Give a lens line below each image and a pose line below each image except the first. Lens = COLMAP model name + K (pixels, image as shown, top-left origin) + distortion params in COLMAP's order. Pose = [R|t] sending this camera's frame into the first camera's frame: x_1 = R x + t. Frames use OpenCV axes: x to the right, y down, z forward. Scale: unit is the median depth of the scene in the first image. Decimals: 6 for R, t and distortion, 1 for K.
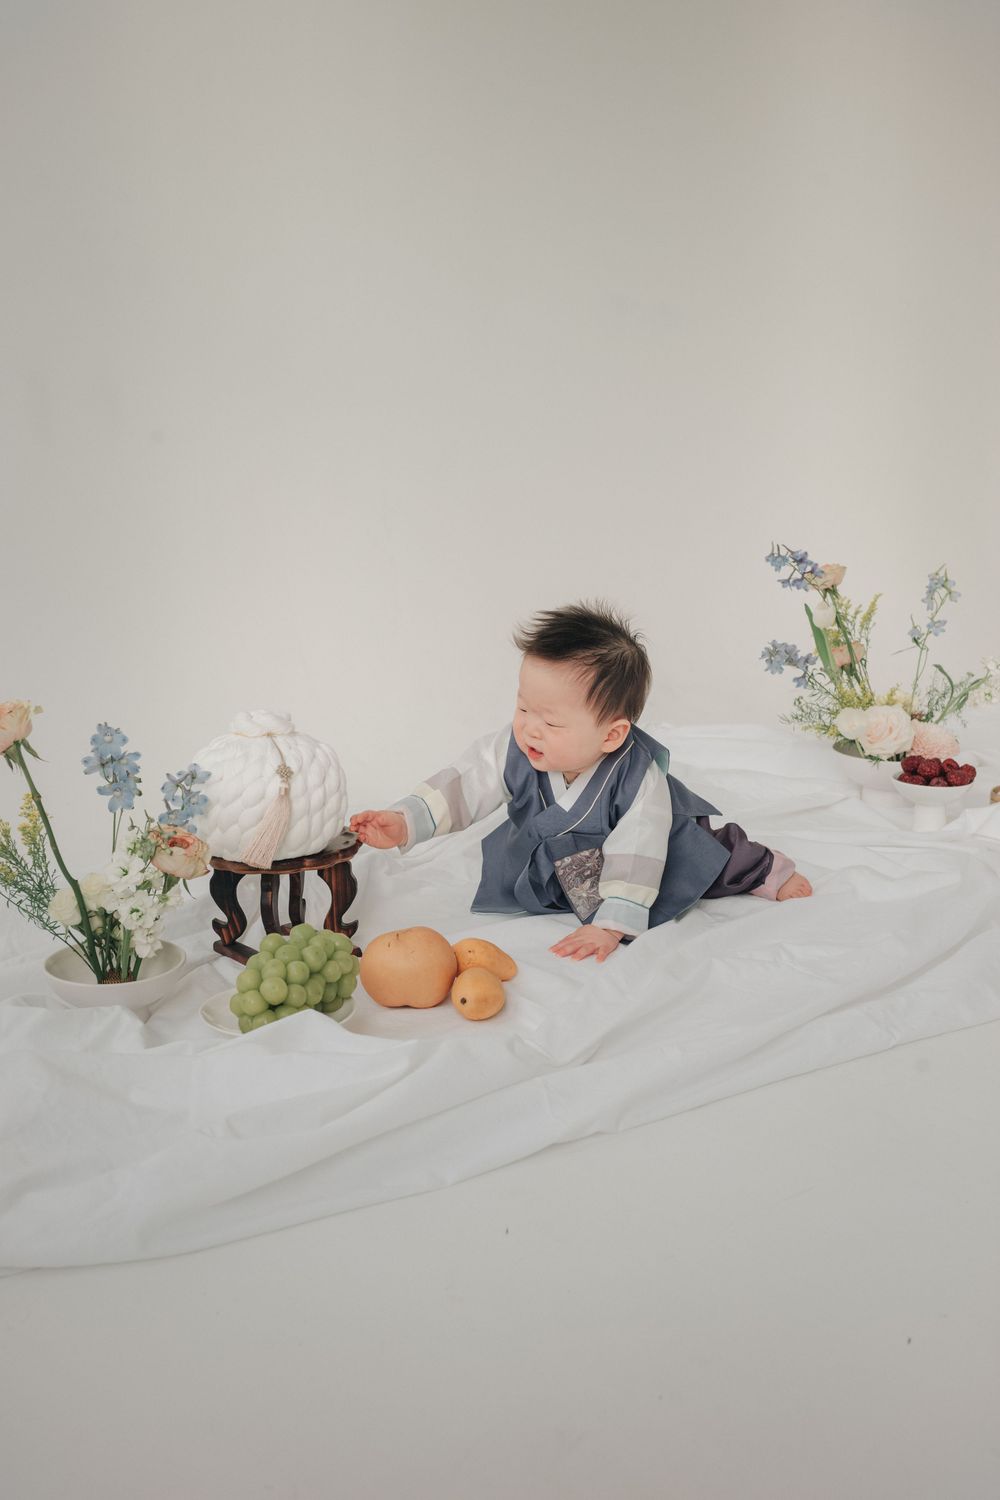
lens RADIAL K [[1458.9, 0, 499.3], [0, 1458.9, 718.3], [0, 0, 1]] dist [0.005126, 0.001639]
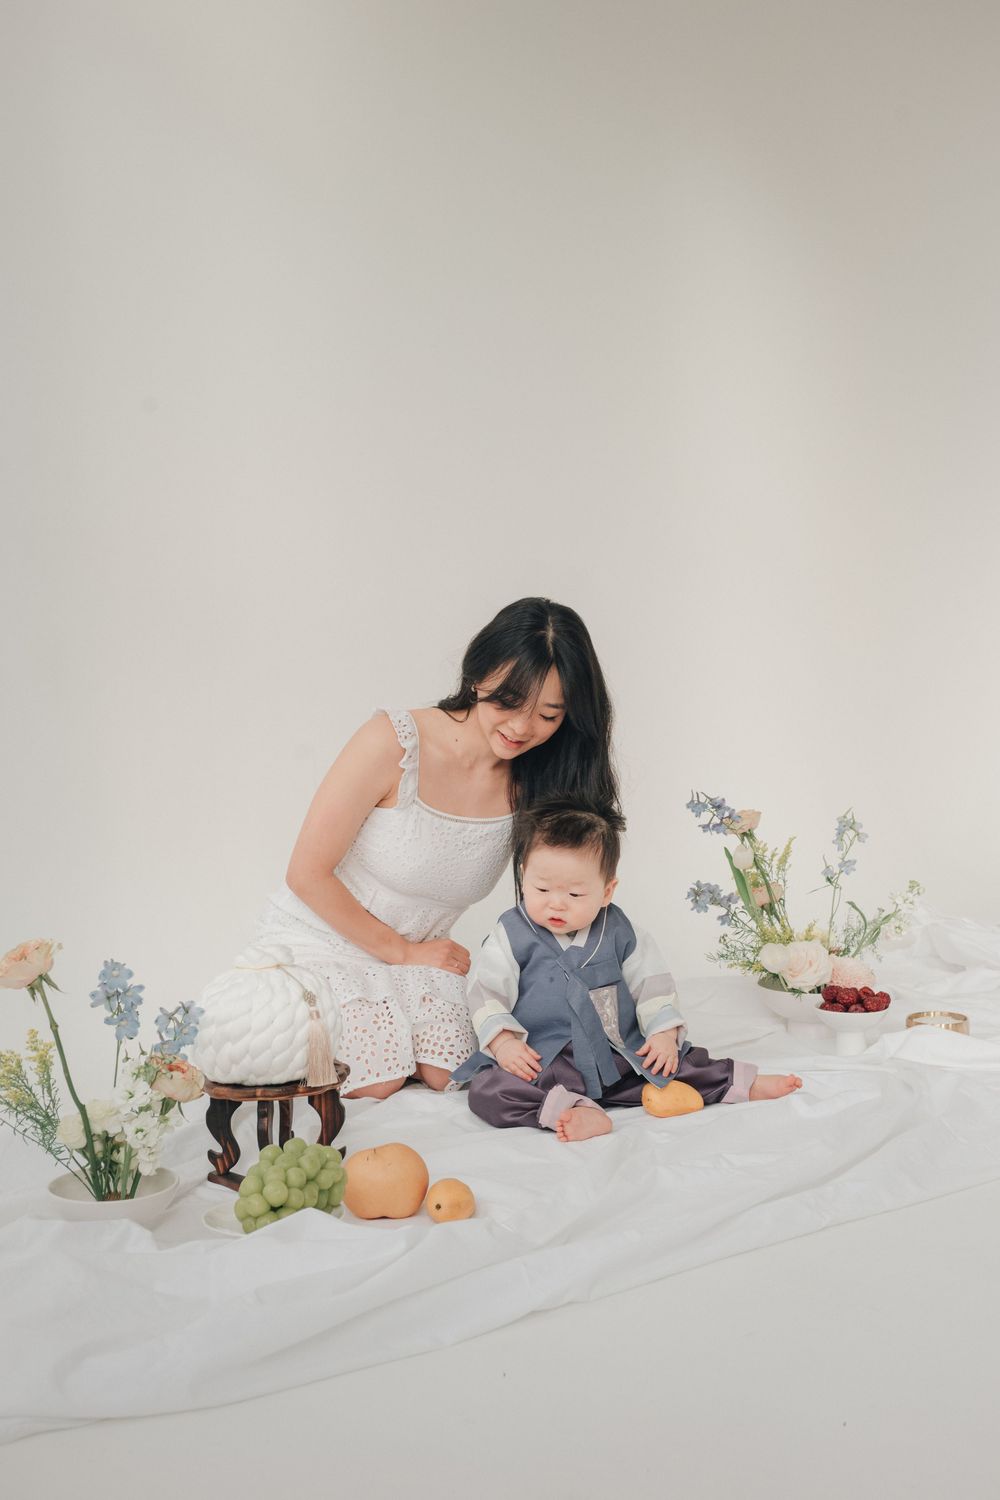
lens RADIAL K [[1498.5, 0, 517.8], [0, 1498.5, 743.6], [0, 0, 1]] dist [0.006202, -0.000386]
pose [[0.997239, -0.017198, 0.072237, -0.029031], [0.028260, 0.987505, -0.155031, 0.018712], [-0.068668, 0.156644, 0.985265, -0.122083]]
